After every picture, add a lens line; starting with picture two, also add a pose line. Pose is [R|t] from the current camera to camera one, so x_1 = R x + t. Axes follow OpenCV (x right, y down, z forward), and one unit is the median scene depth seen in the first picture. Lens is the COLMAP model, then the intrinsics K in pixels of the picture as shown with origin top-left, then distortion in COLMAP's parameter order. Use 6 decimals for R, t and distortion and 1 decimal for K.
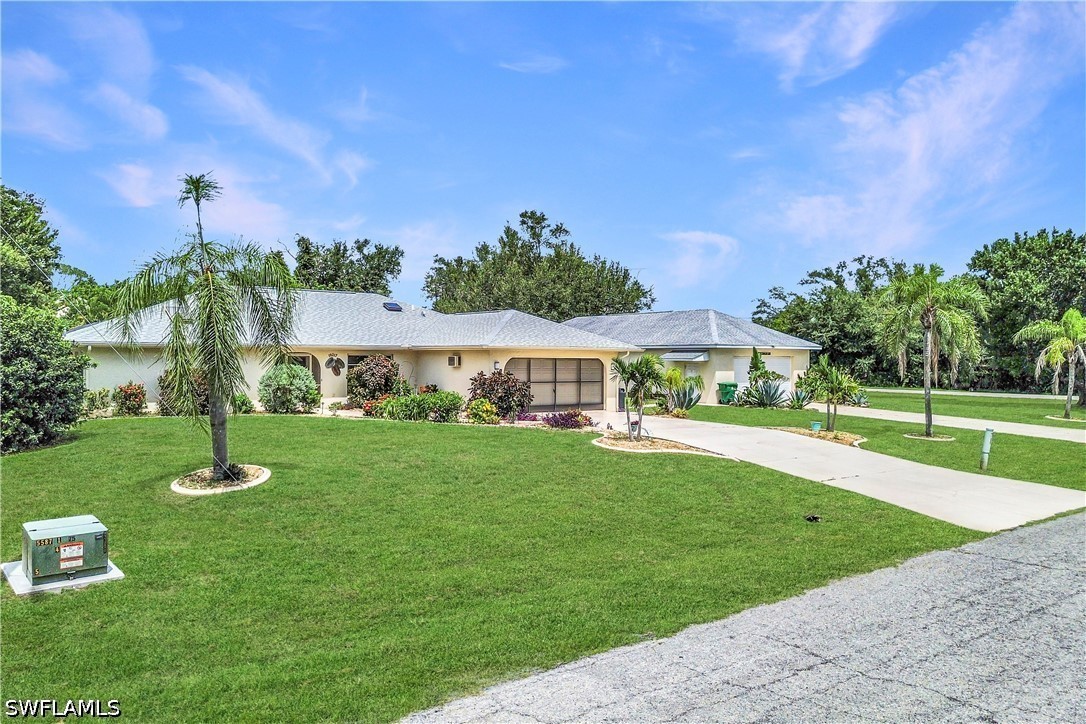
lens RADIAL K [[782.7, 0, 543.0], [0, 782.7, 362.0], [0, 0, 1]] dist [0.087363, -0.076350]
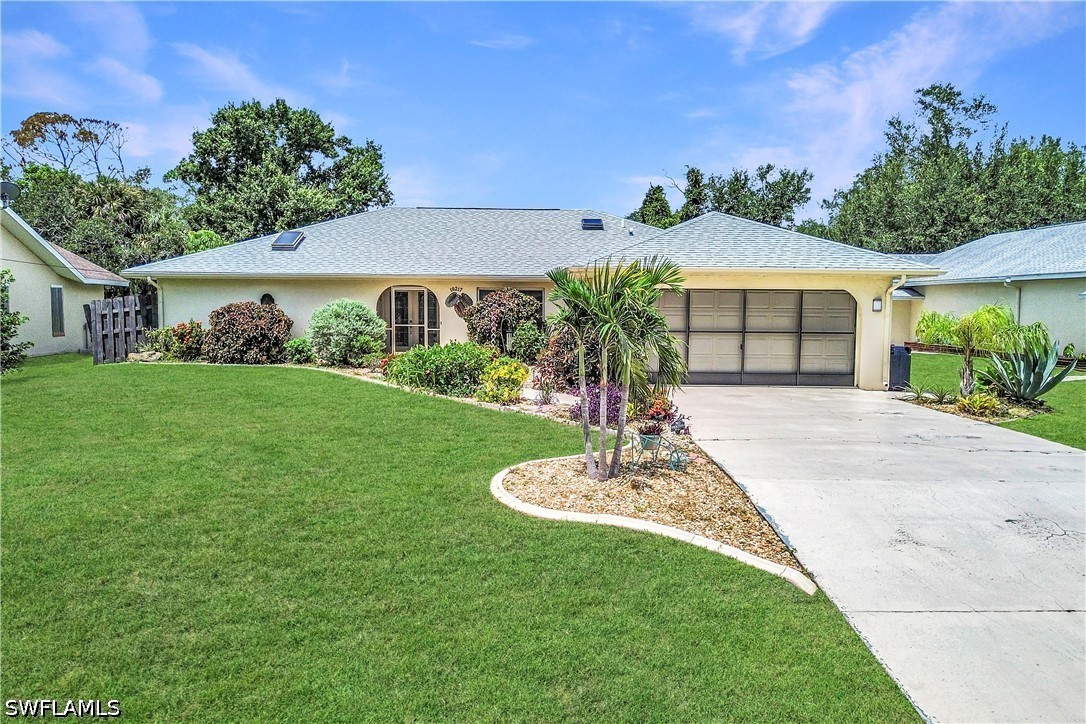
lens RADIAL K [[782.7, 0, 543.0], [0, 782.7, 362.0], [0, 0, 1]] dist [0.087363, -0.076350]
pose [[0.823199, 0.042242, -0.566179, 0.209436], [-0.005765, 0.997799, 0.066062, 0.010099], [0.567723, -0.051118, 0.821631, 0.427842]]
